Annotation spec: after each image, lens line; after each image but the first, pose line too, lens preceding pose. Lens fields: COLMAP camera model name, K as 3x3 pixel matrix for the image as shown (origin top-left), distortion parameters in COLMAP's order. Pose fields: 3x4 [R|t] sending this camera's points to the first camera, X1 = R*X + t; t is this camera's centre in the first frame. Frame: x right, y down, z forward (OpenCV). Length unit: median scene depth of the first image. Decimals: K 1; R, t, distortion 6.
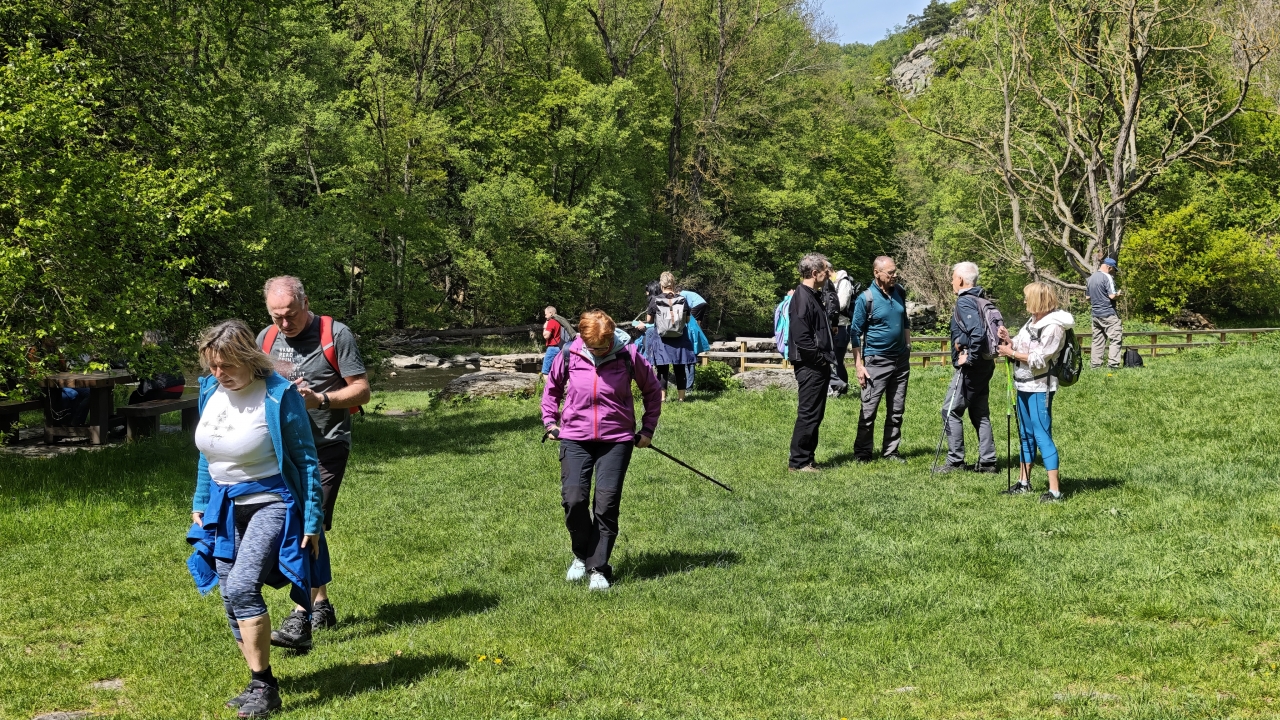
lens RADIAL K [[1739.8, 0, 639.6], [0, 1739.8, 359.4], [0, 0, 1]] dist [0.023935, 0.000000]
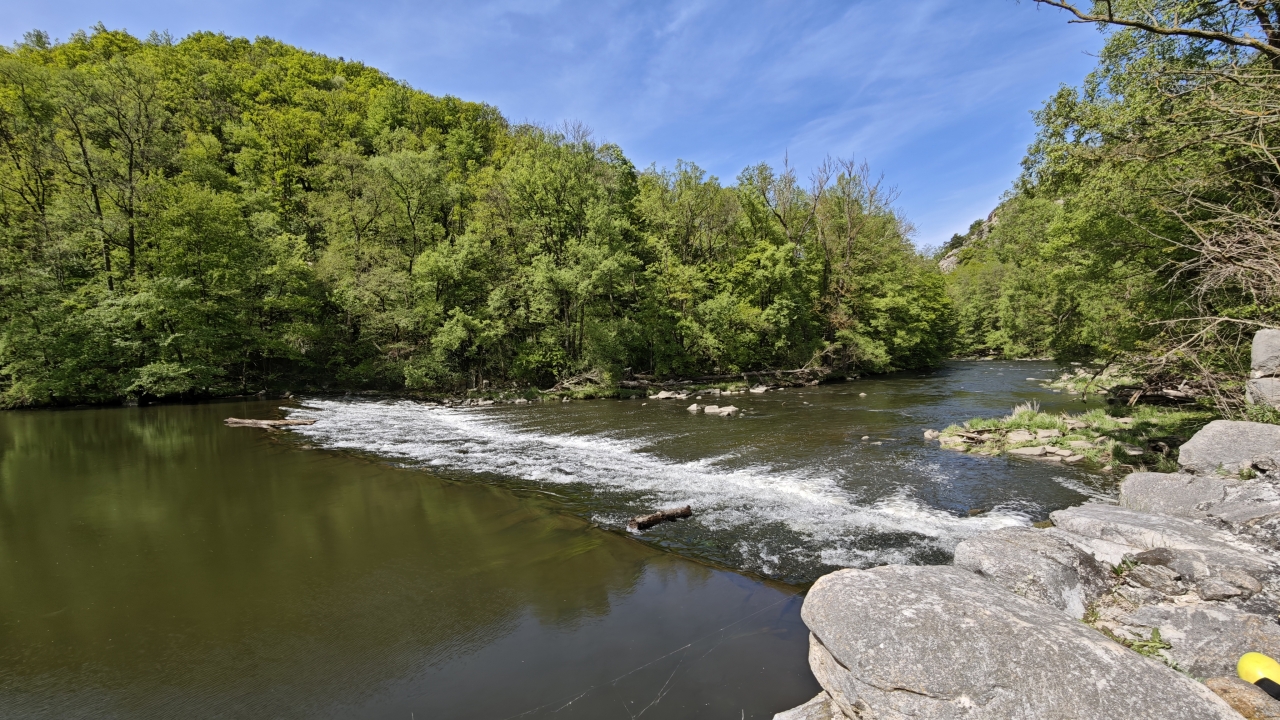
lens RADIAL K [[531.0, 0, 632.9], [0, 531.0, 347.6], [0, 0, 1]] dist [0.000328, 0.000007]
pose [[0.929282, -0.031820, -0.367998, 0.037711], [0.012126, 0.998374, -0.055707, -0.013846], [0.369172, 0.047305, 0.928157, 0.368754]]
